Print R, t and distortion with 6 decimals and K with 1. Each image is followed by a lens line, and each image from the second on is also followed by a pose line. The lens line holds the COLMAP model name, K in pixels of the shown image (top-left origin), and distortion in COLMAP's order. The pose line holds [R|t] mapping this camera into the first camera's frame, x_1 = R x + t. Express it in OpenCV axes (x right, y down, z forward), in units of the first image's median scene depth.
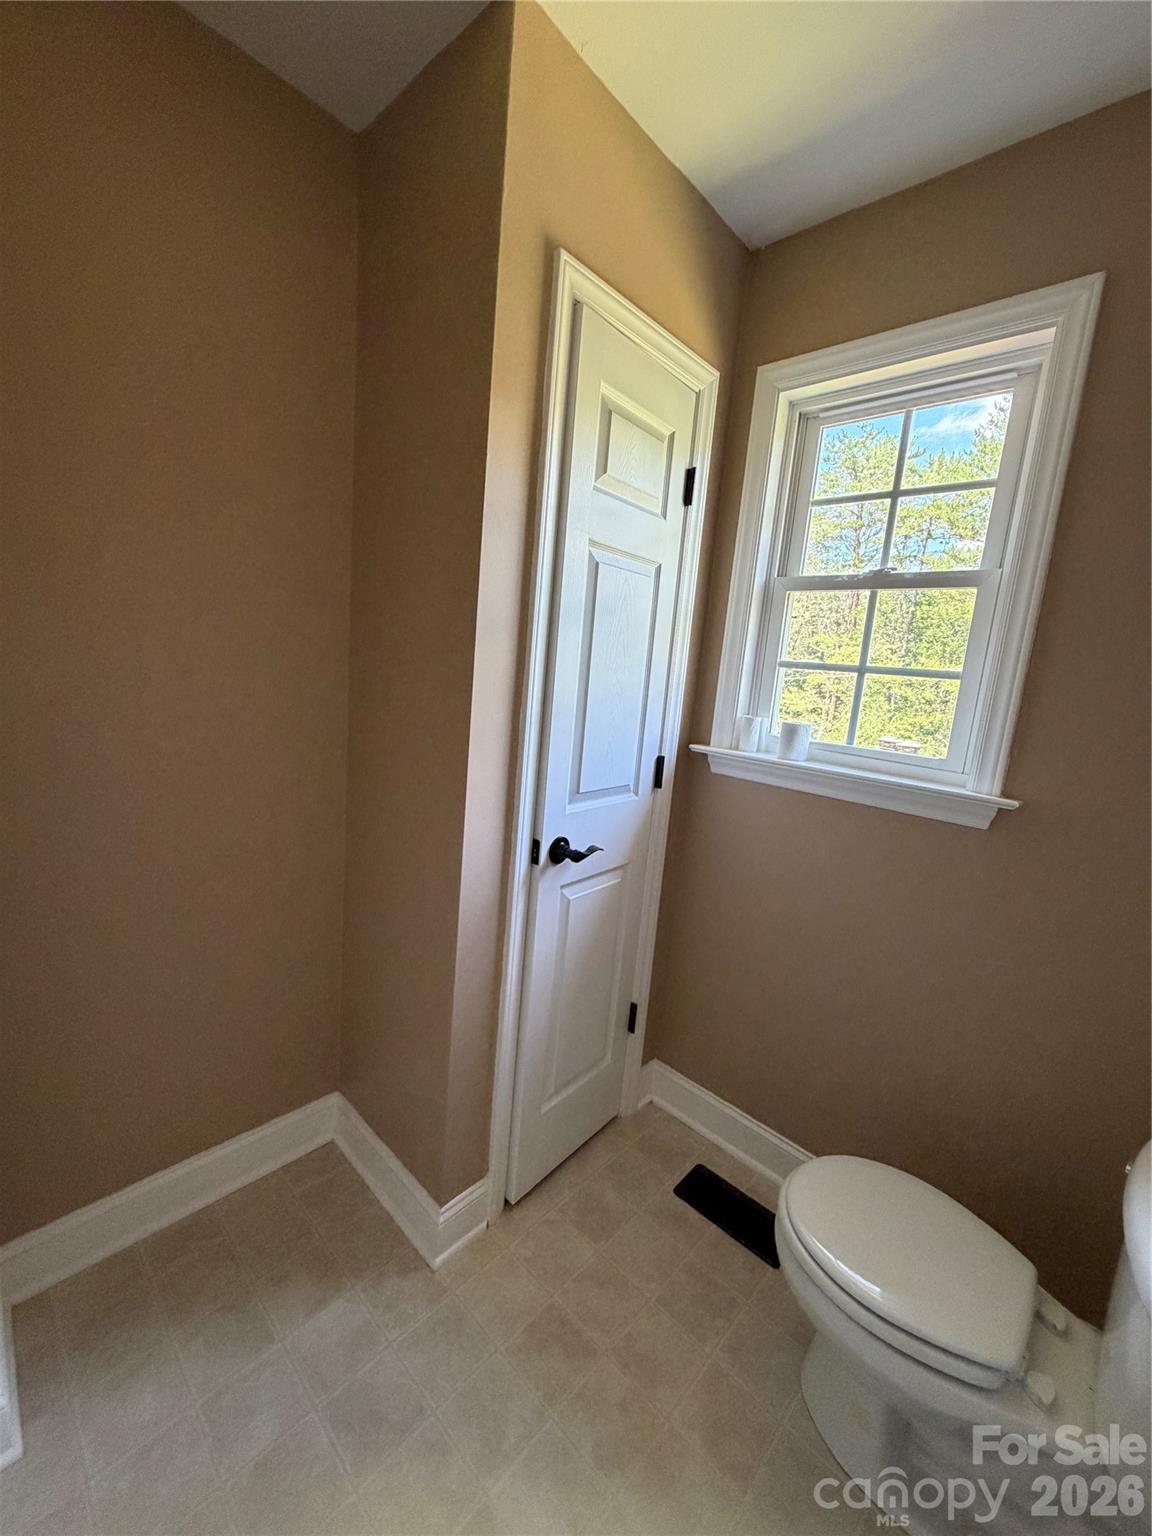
lens RADIAL K [[611.8, 0, 576.4], [0, 611.8, 764.0], [0, 0, 1]] dist [0.000462, -0.000049]
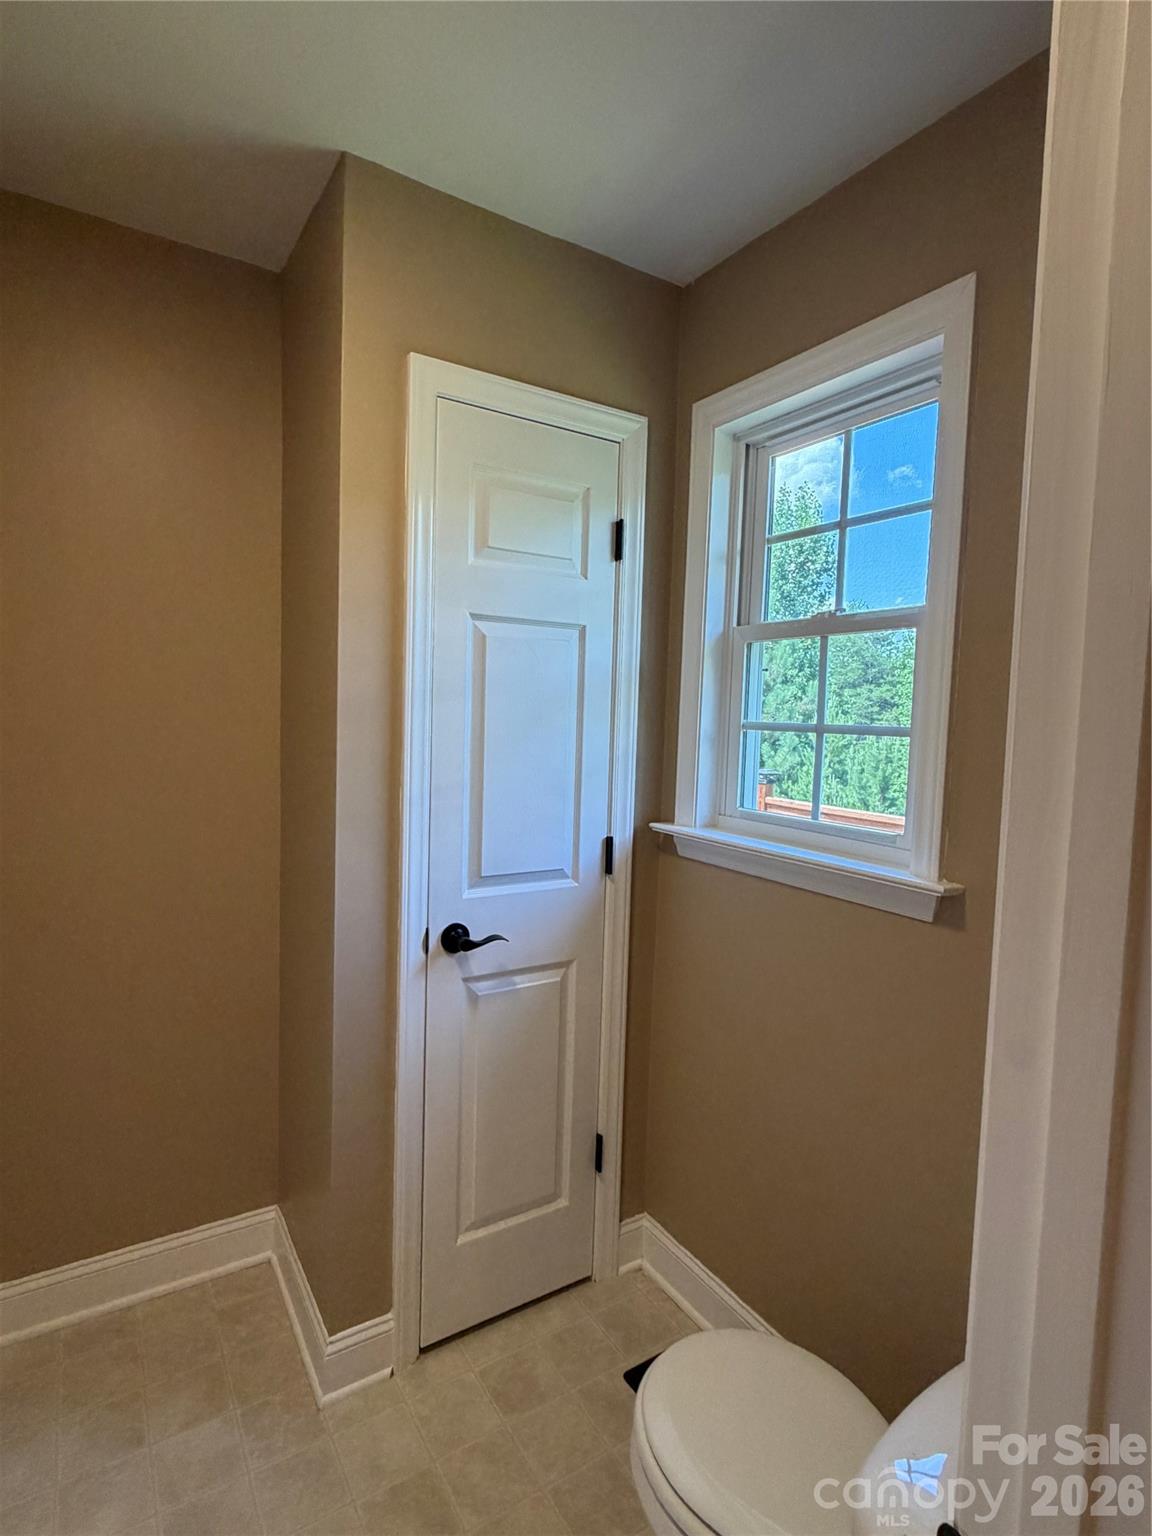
lens RADIAL K [[795.9, 0, 576.0], [0, 795.9, 768.0], [0, 0, 1]] dist [0.017456, -0.000446]
pose [[0.964577, -0.035694, -0.261374, 0.424323], [0.007488, 0.994109, -0.108125, 0.013270], [0.263694, 0.102338, 0.959162, -0.125927]]
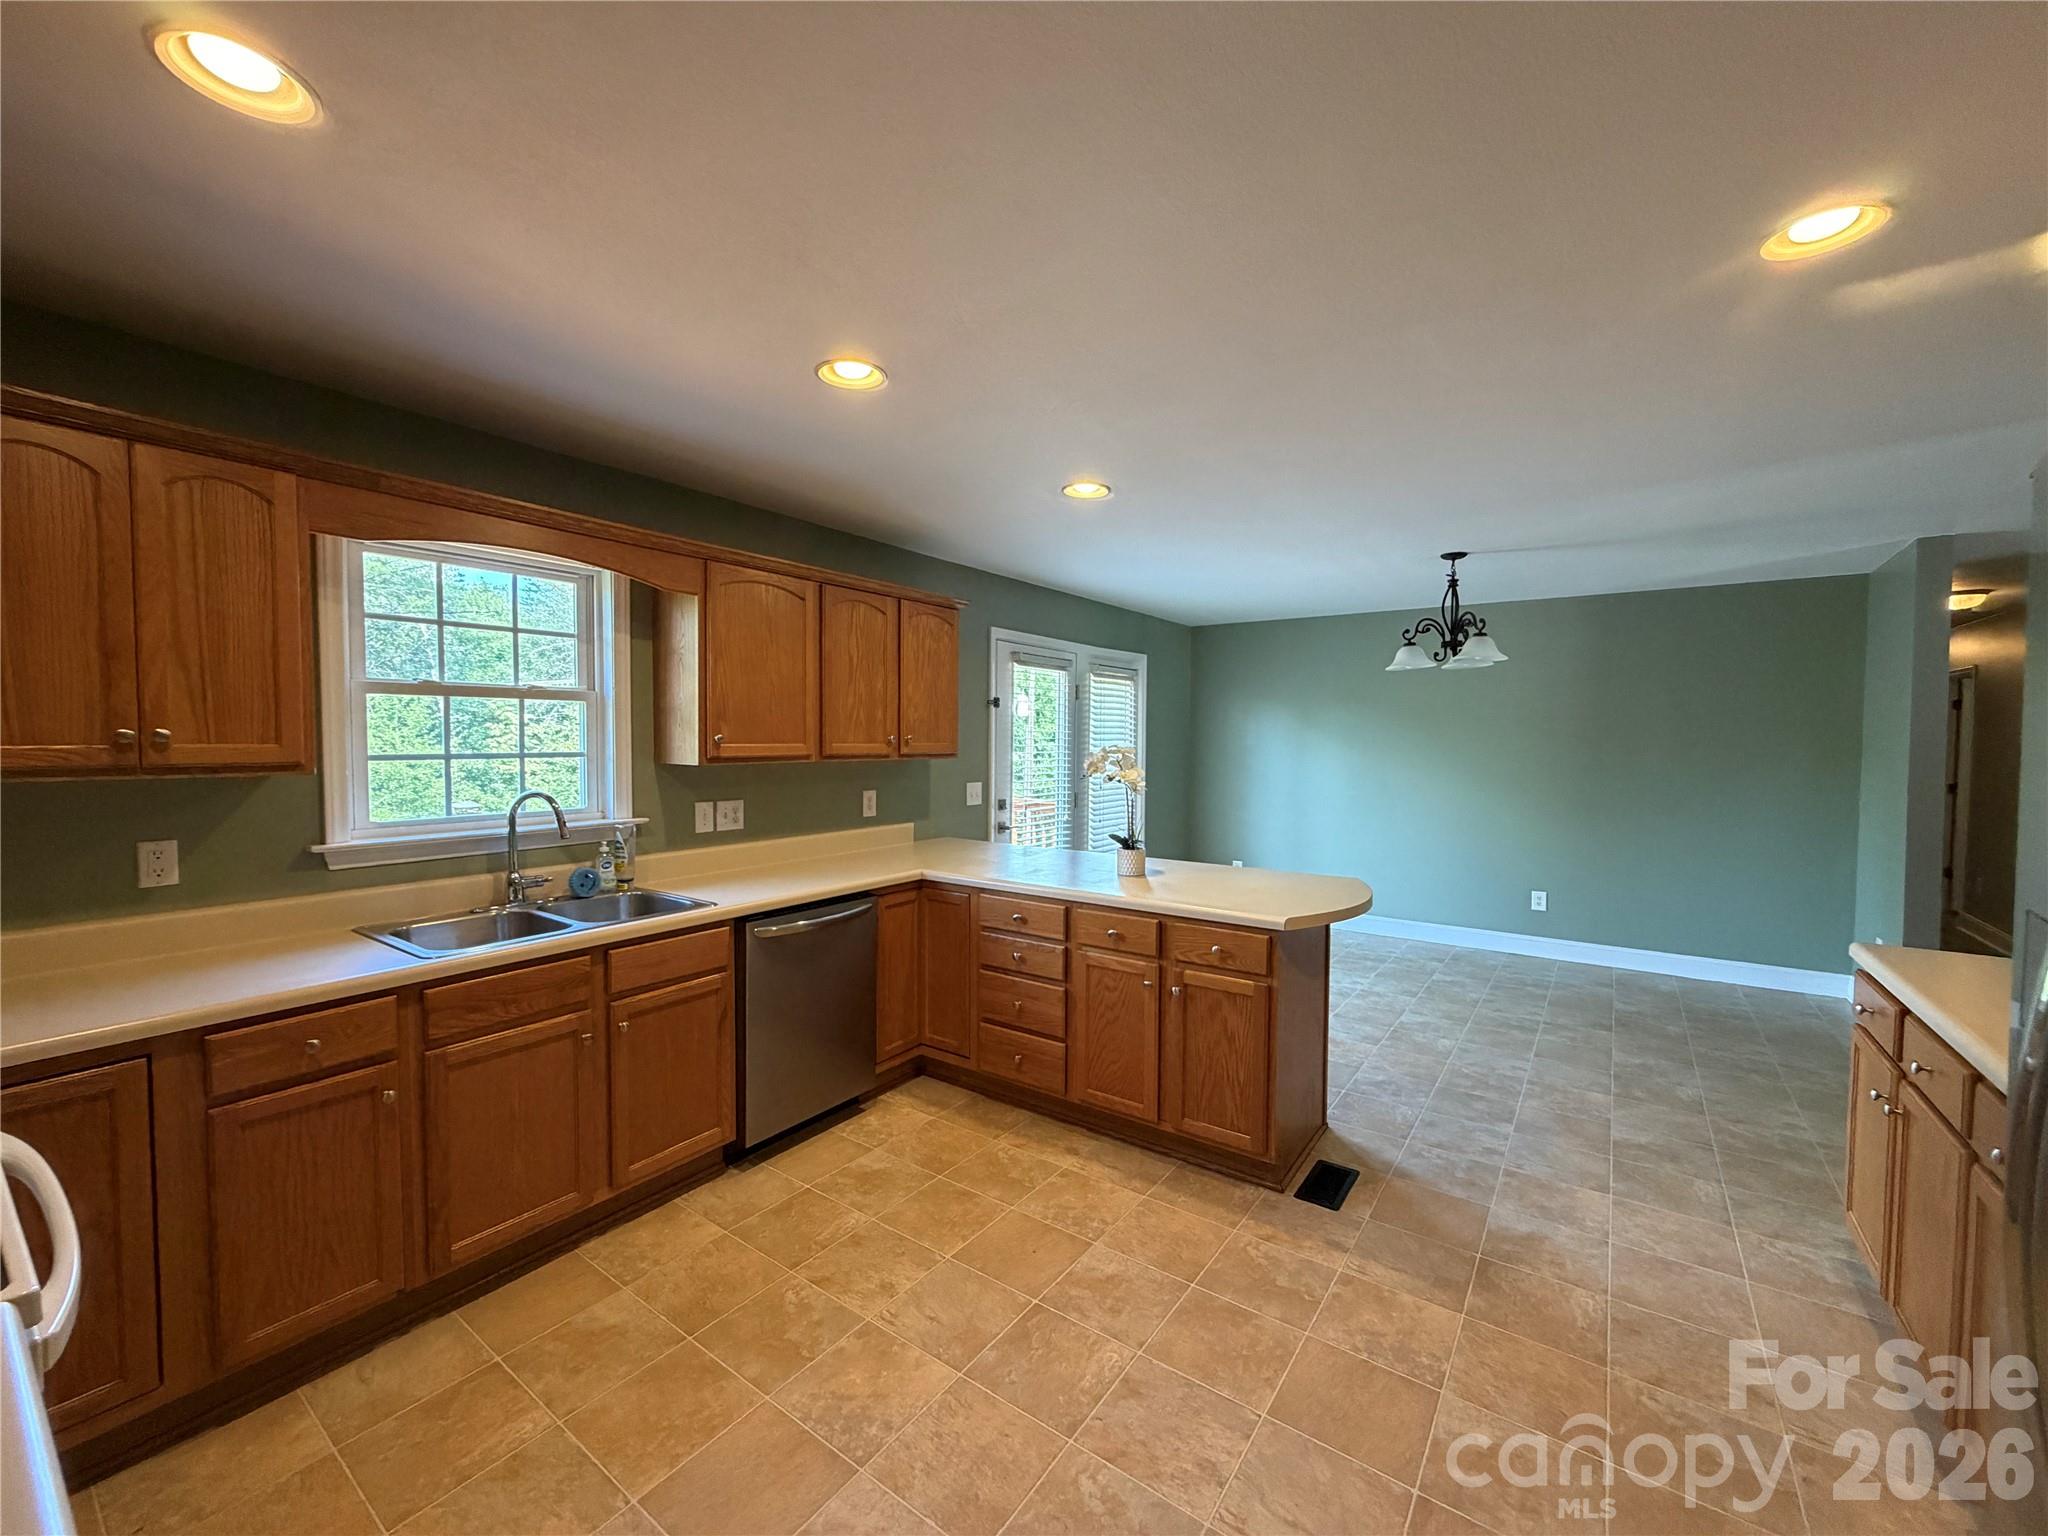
lens RADIAL K [[815.7, 0, 1022.6], [0, 815.7, 769.3], [0, 0, 1]] dist [0.000462, -0.000049]
pose [[-0.124524, -0.123128, 0.984547, -1.366063], [0.143924, 0.979535, 0.140704, -0.194178], [-0.981723, 0.159221, -0.104255, 0.001946]]
